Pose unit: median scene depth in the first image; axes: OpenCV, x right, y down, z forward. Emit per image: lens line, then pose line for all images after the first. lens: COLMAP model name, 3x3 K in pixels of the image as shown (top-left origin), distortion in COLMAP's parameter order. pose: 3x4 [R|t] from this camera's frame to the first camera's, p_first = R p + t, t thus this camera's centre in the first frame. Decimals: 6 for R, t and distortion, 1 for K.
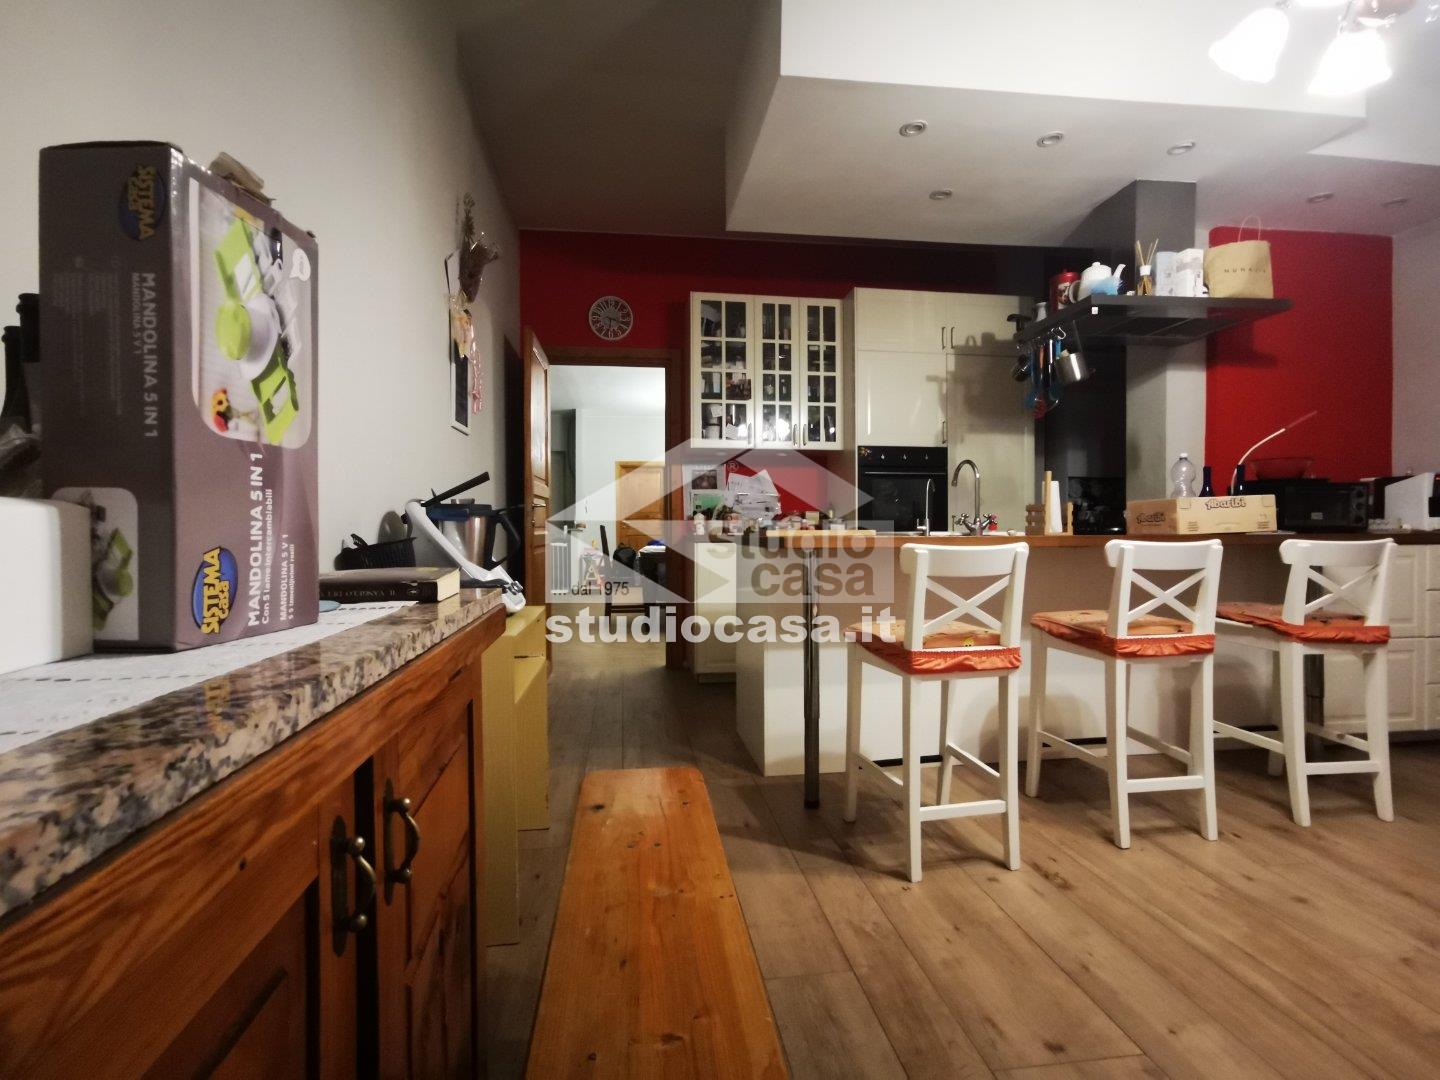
lens RADIAL K [[691.0, 0, 723.9], [0, 691.0, 532.0], [0, 0, 1]] dist [0.004610, 0.002461]
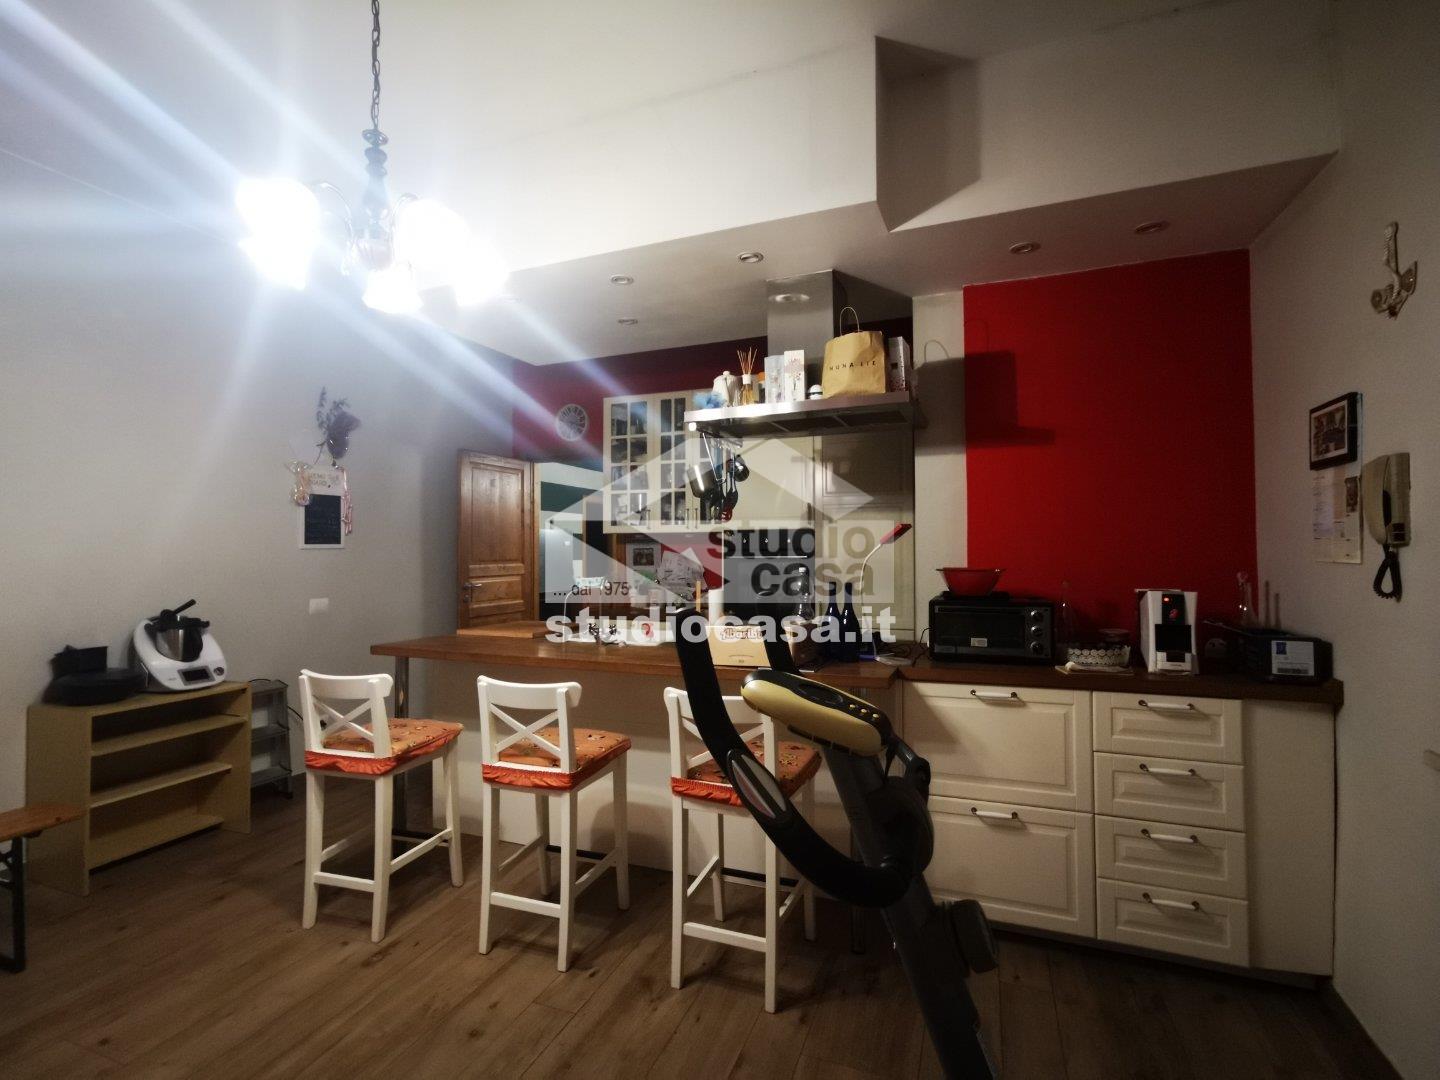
lens RADIAL K [[691.0, 0, 717.9], [0, 691.0, 543.9], [0, 0, 1]] dist [0.004610, 0.002461]
pose [[0.872385, -0.007958, -0.488754, 1.431832], [0.000602, 0.999884, -0.015205, -0.184374], [0.488819, 0.012970, 0.872289, 0.196363]]
